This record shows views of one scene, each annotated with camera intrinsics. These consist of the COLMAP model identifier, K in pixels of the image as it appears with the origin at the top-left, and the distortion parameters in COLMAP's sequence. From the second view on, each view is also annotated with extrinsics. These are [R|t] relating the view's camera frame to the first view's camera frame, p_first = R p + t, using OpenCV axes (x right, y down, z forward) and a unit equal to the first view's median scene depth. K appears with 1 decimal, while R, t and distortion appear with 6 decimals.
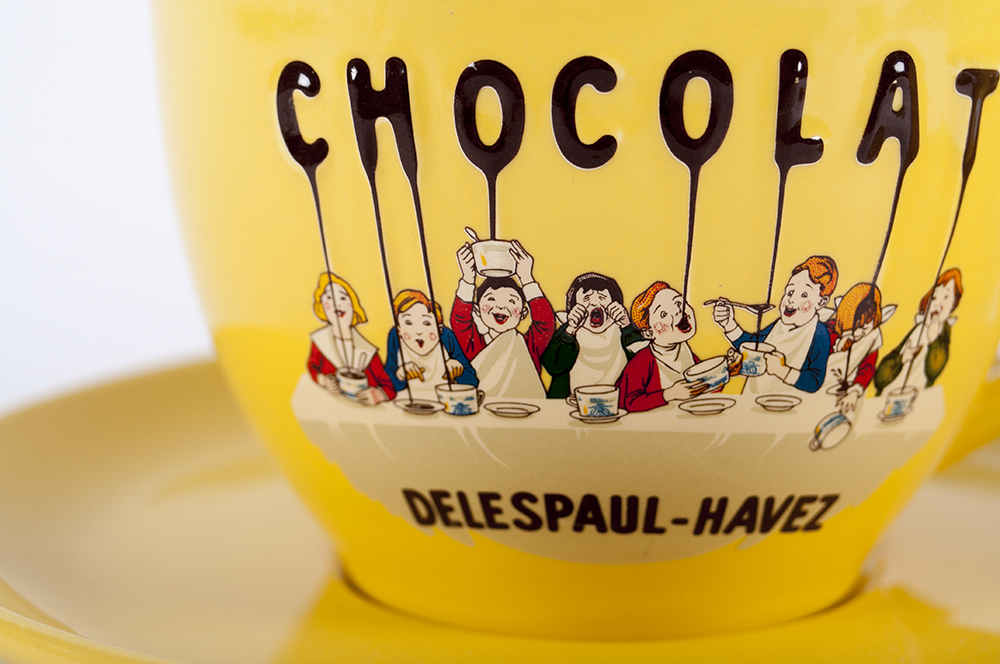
lens RADIAL K [[2935.3, 0, 500.0], [0, 2935.3, 332.0], [0, 0, 1]] dist [-0.068425, -0.725304]
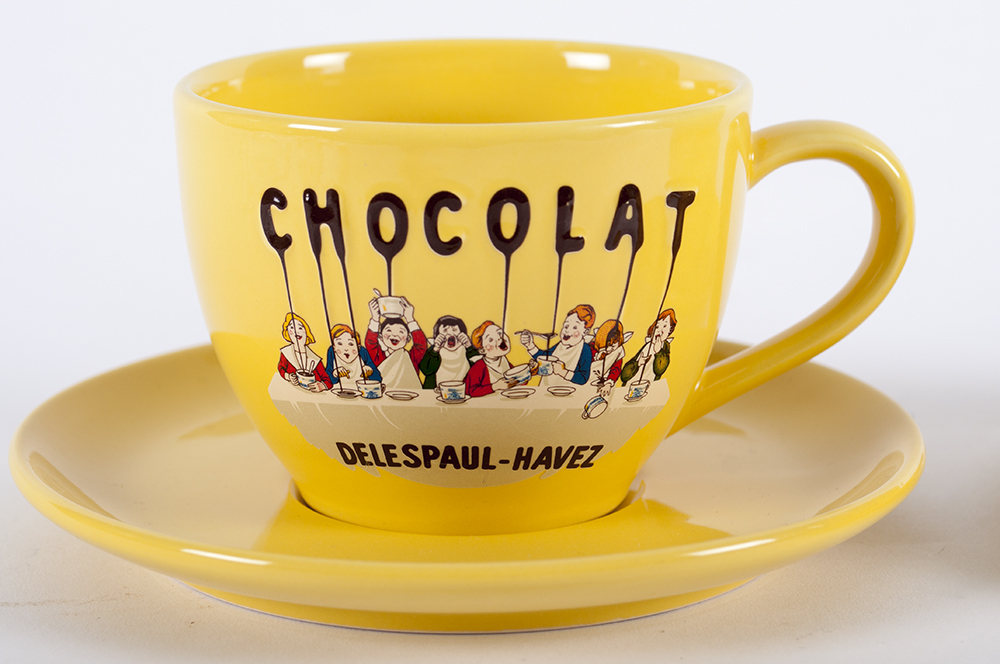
lens RADIAL K [[2935.3, 0, 500.0], [0, 2935.3, 332.0], [0, 0, 1]] dist [-0.068425, -0.725304]
pose [[0.999675, -0.001133, 0.025463, 0.017401], [0.000529, 0.999719, 0.023700, -0.049258], [-0.025482, -0.023679, 0.999395, -0.672437]]
